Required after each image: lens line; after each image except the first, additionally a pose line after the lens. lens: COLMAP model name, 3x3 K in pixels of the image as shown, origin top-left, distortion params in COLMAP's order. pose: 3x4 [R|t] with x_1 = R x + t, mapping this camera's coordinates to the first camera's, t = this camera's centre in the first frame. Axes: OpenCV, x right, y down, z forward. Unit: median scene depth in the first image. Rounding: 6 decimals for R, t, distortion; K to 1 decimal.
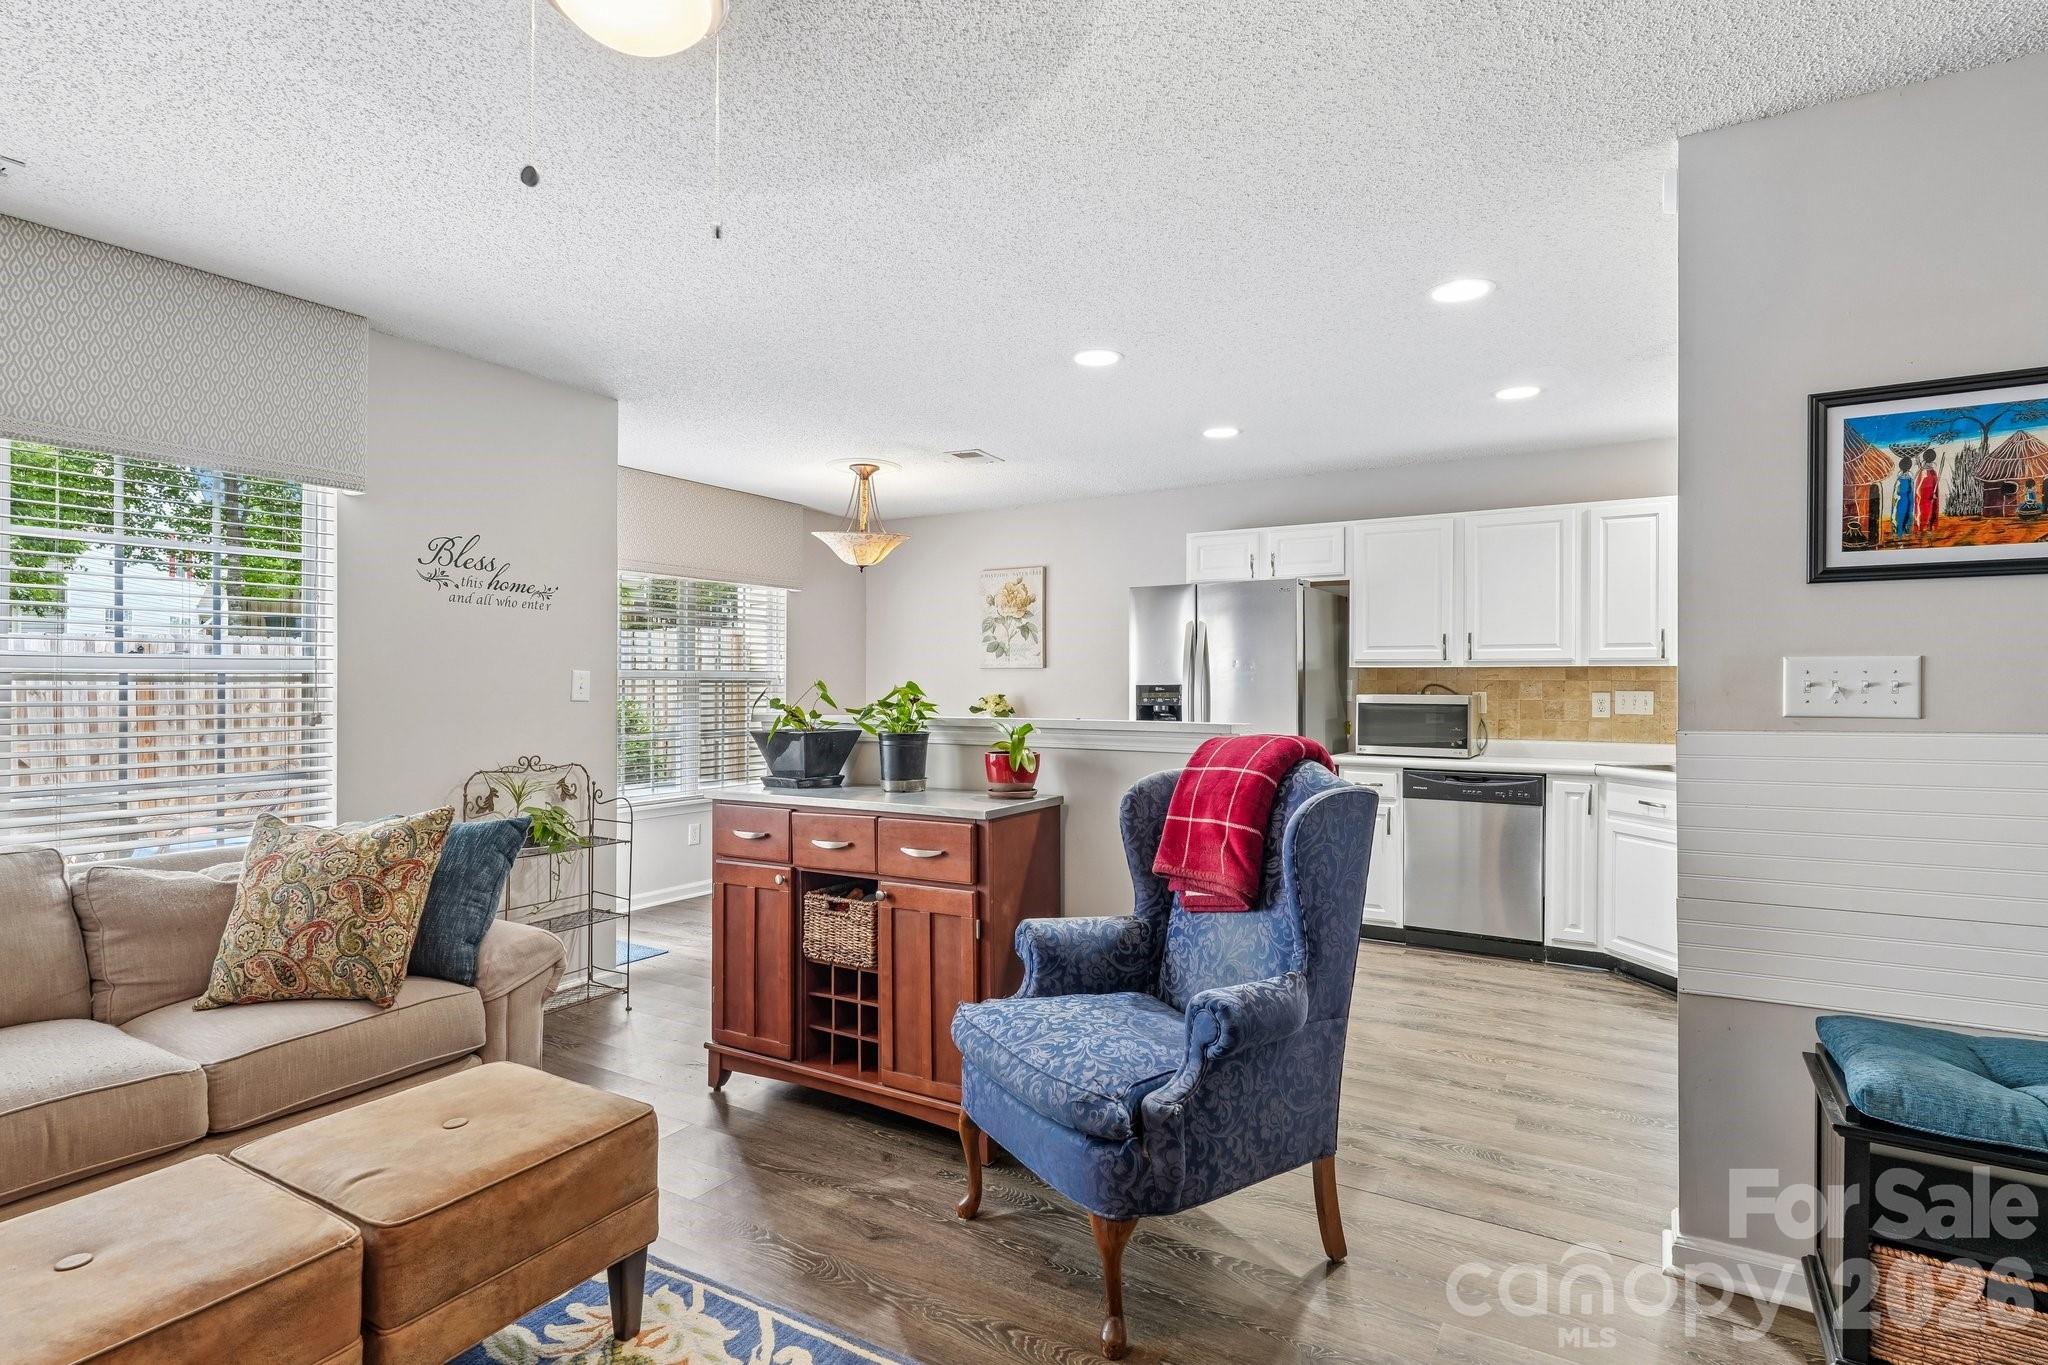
lens RADIAL K [[1019.1, 0, 1033.2], [0, 1019.1, 689.1], [0, 0, 1]] dist [0.003221, 0.000251]
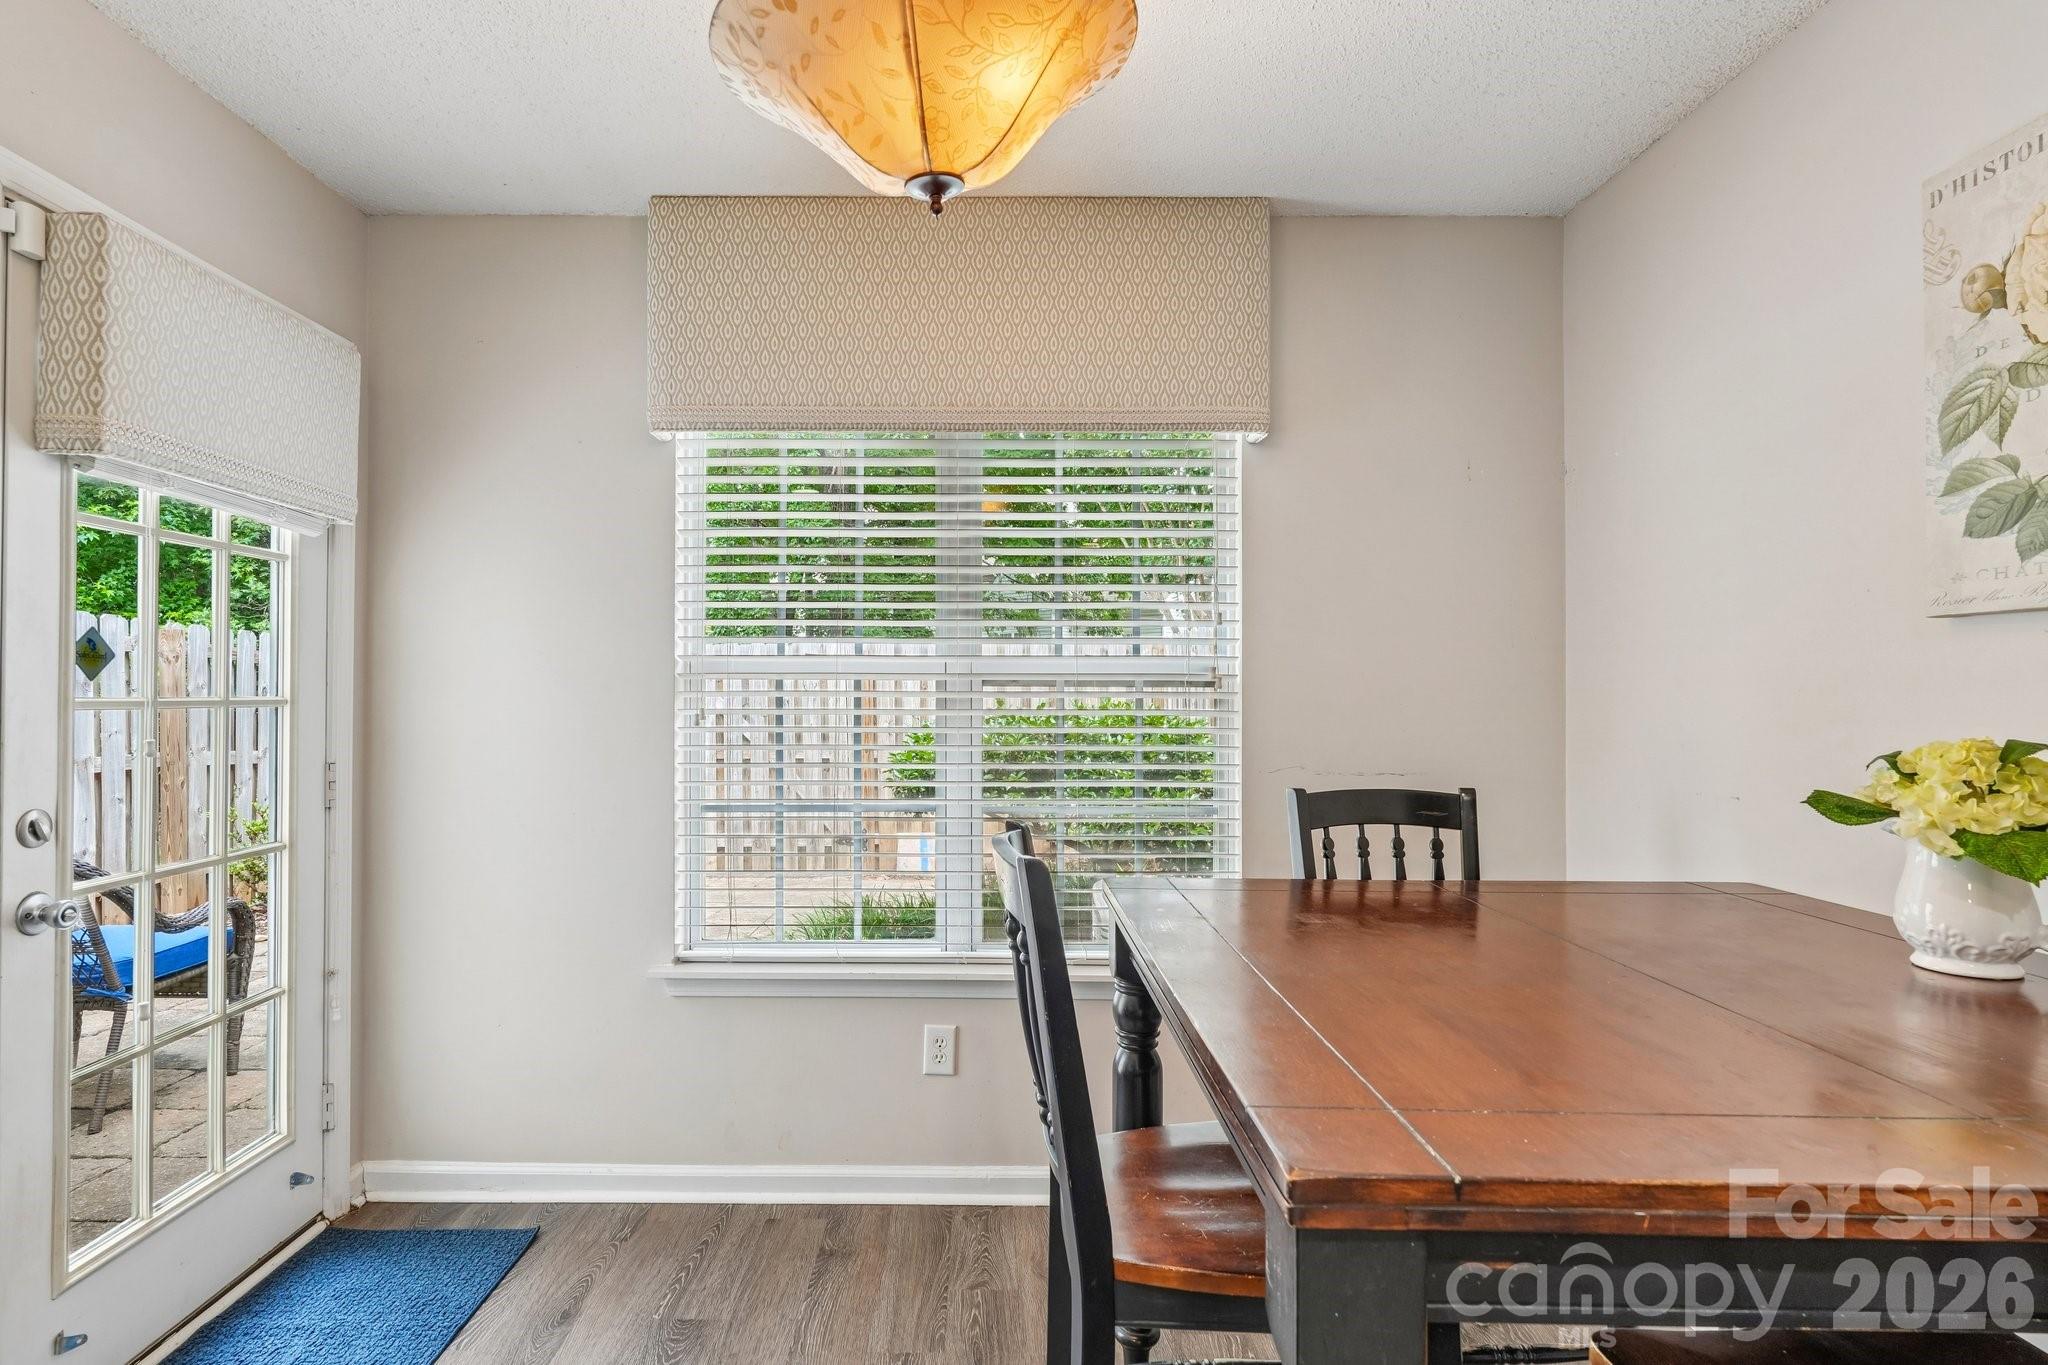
lens RADIAL K [[1017.1, 0, 977.3], [0, 1017.1, 685.8], [0, 0, 1]] dist [-0.000552, -0.000388]
pose [[0.512706, -0.006444, -0.858540, 0.047832], [-0.007363, 0.999902, -0.011902, -0.002013], [0.858533, 0.012424, 0.512608, 1.096245]]
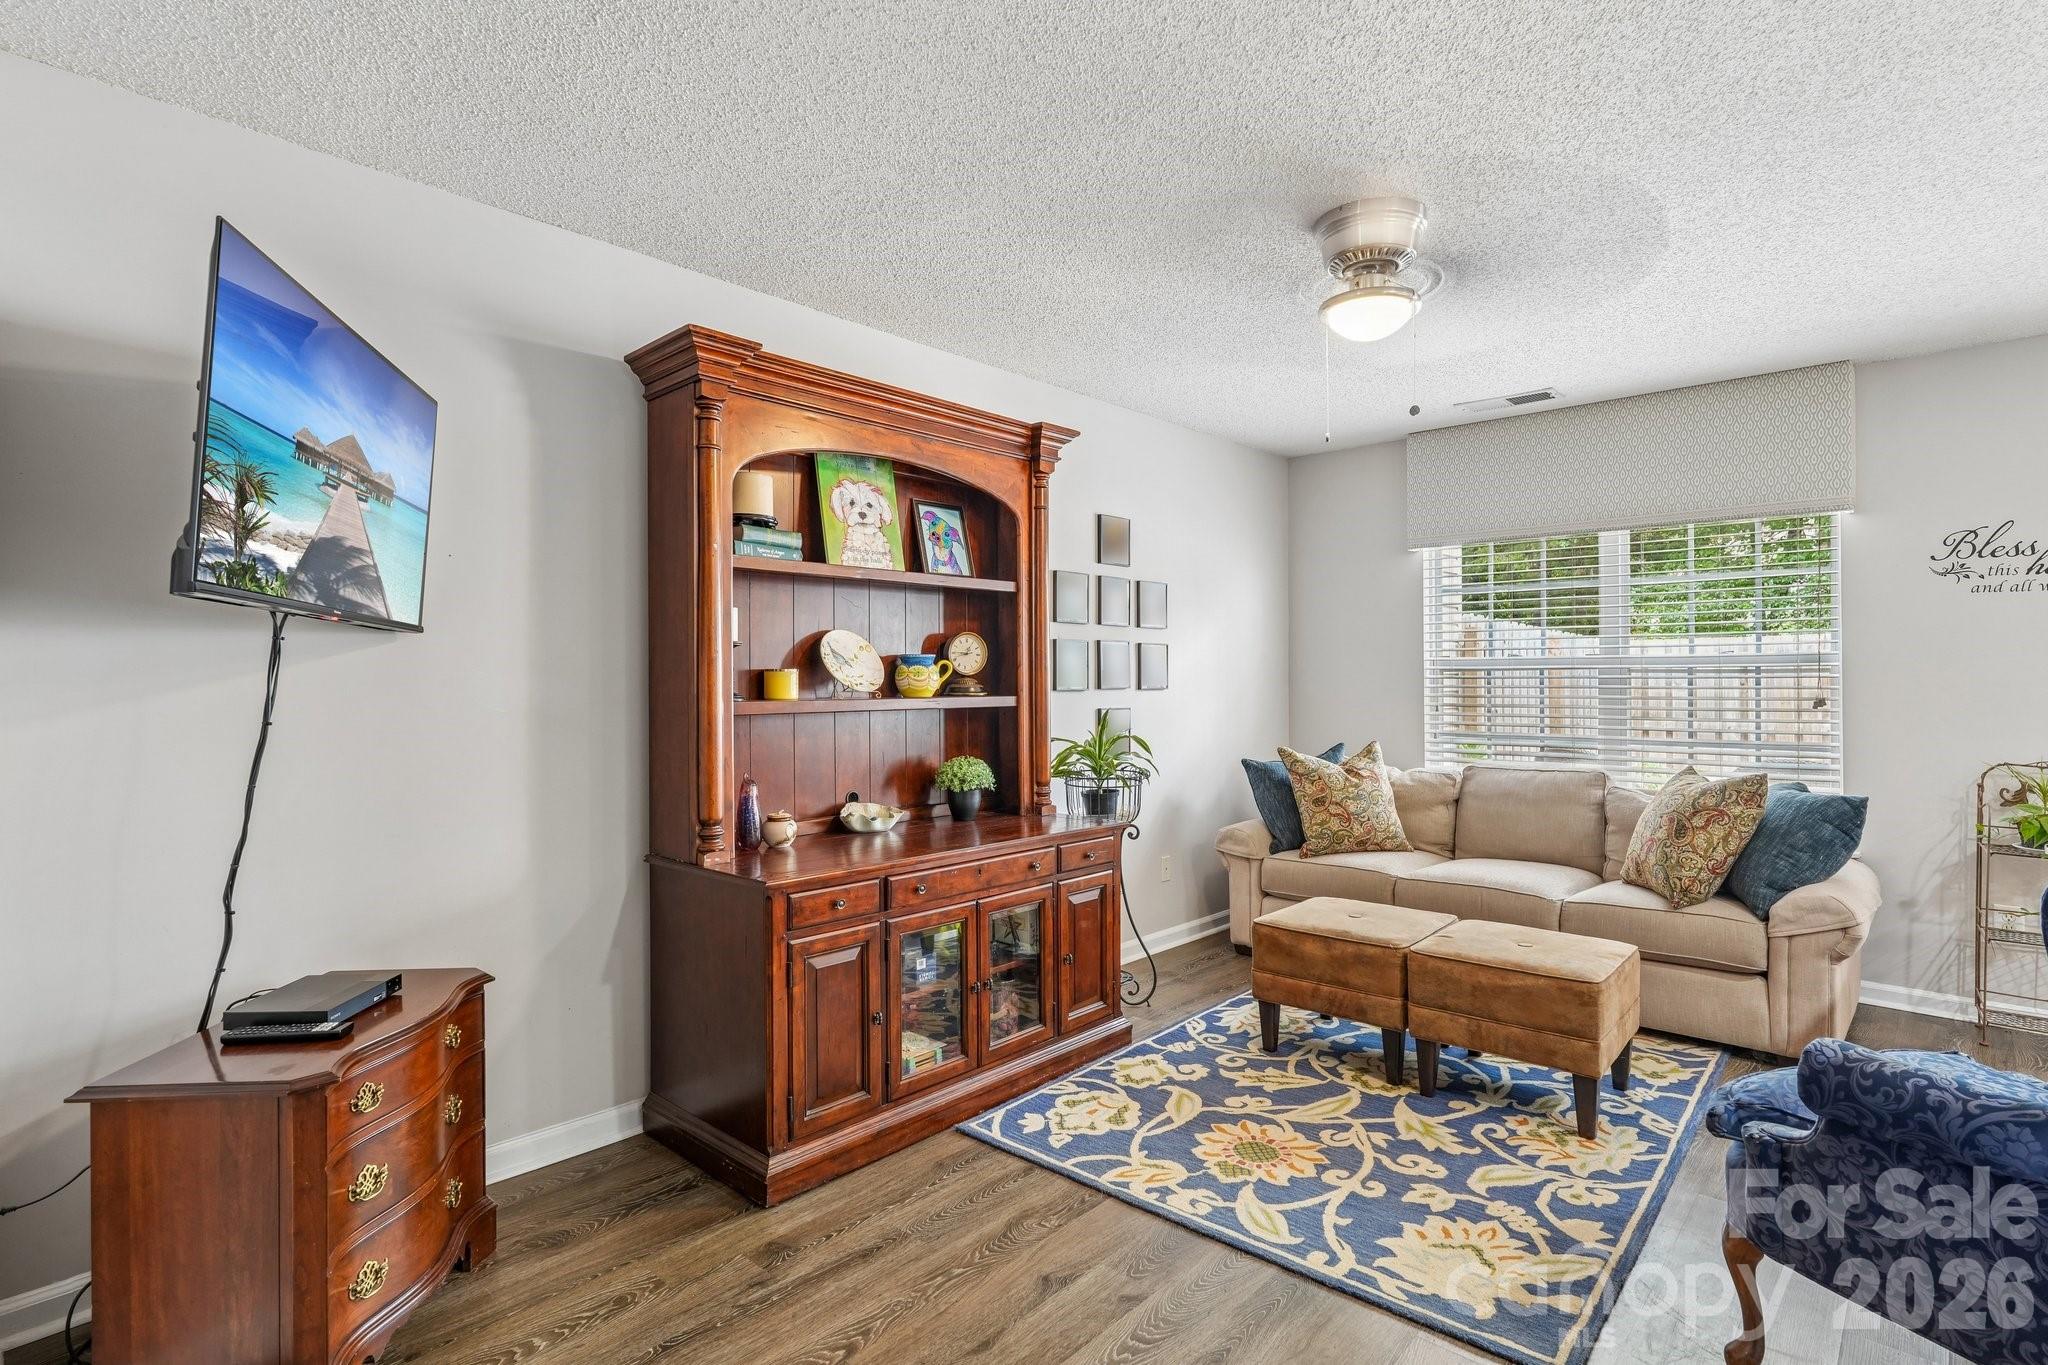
lens RADIAL K [[1003.3, 0, 1024.0], [0, 1003.3, 682.5], [0, 0, 1]] dist [0.000927, -0.000416]
pose [[-0.199943, 0.003641, -0.979801, 0.485871], [-0.003014, 0.999986, 0.004331, 0.001597], [0.979803, 0.003819, -0.199929, 0.226012]]
